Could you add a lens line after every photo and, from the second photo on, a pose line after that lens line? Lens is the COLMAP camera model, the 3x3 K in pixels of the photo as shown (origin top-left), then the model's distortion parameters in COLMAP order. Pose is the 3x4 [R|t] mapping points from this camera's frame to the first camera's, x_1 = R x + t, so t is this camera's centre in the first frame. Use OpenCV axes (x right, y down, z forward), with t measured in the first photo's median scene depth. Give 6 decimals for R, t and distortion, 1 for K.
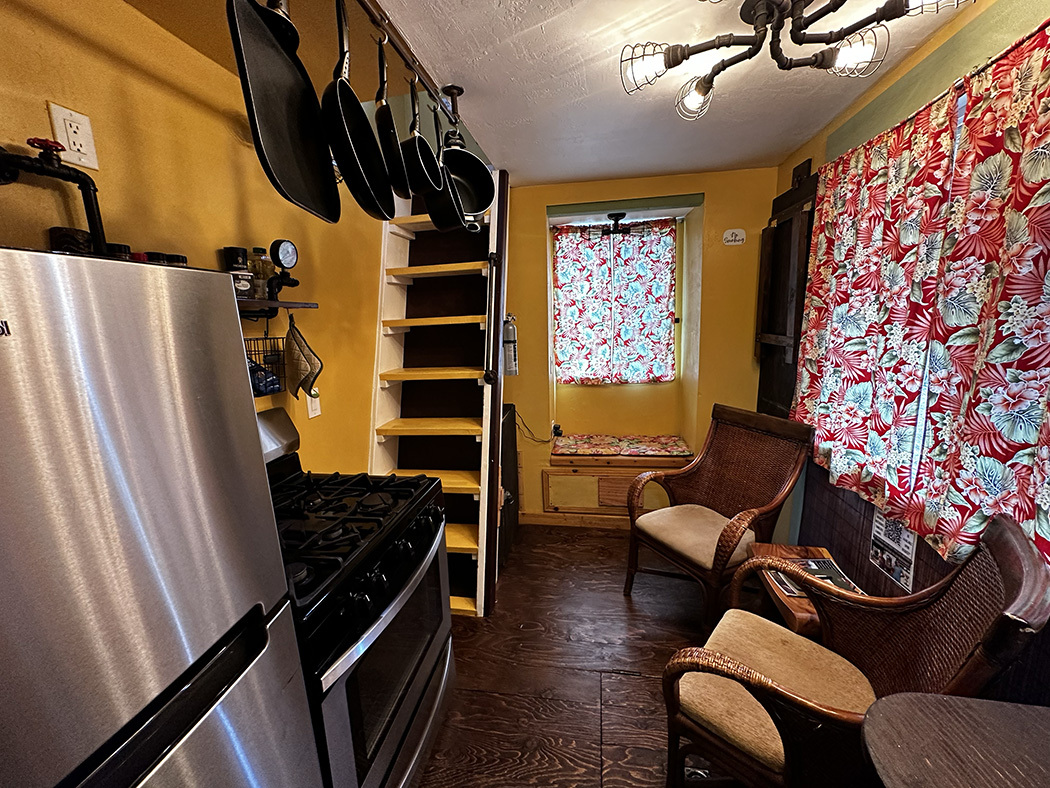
lens RADIAL K [[419.2, 0, 525.8], [0, 419.2, 394.4], [0, 0, 1]] dist [0.000462, 0.000096]
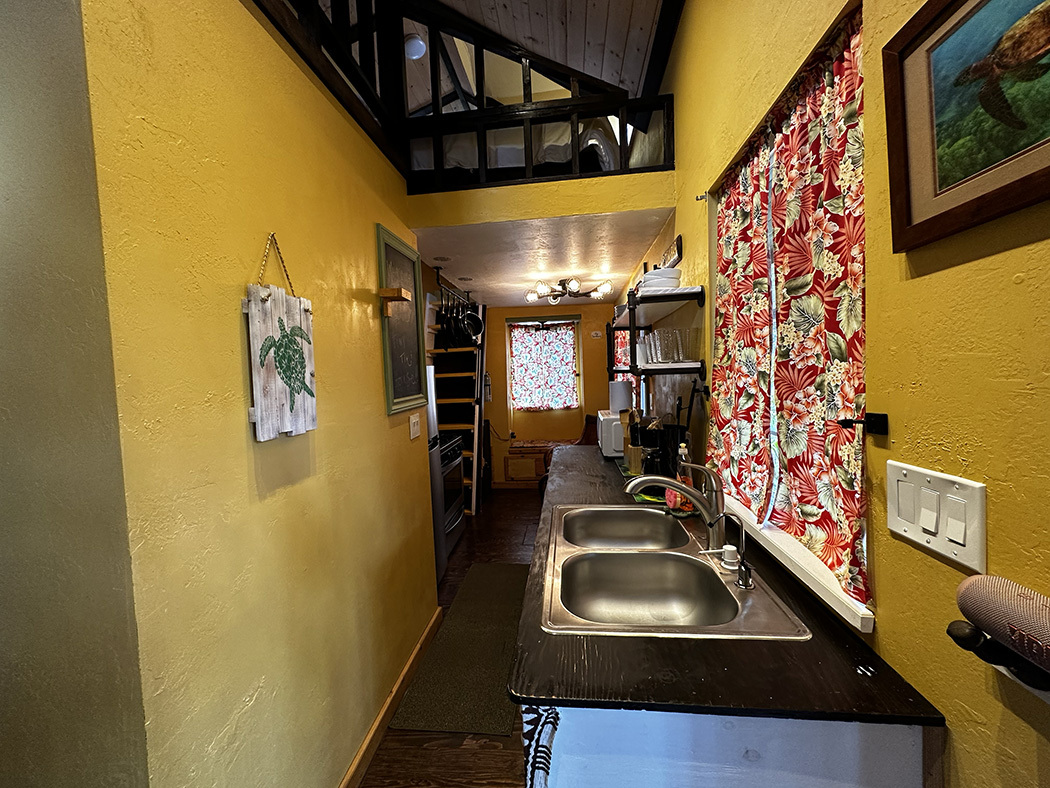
lens RADIAL K [[419.2, 0, 522.9], [0, 419.2, 390.2], [0, 0, 1]] dist [0.000462, 0.000096]
pose [[0.997838, -0.003785, 0.065613, 0.000562], [0.012950, 0.990091, -0.139829, 0.147464], [-0.064433, 0.140376, 0.987999, -0.810483]]
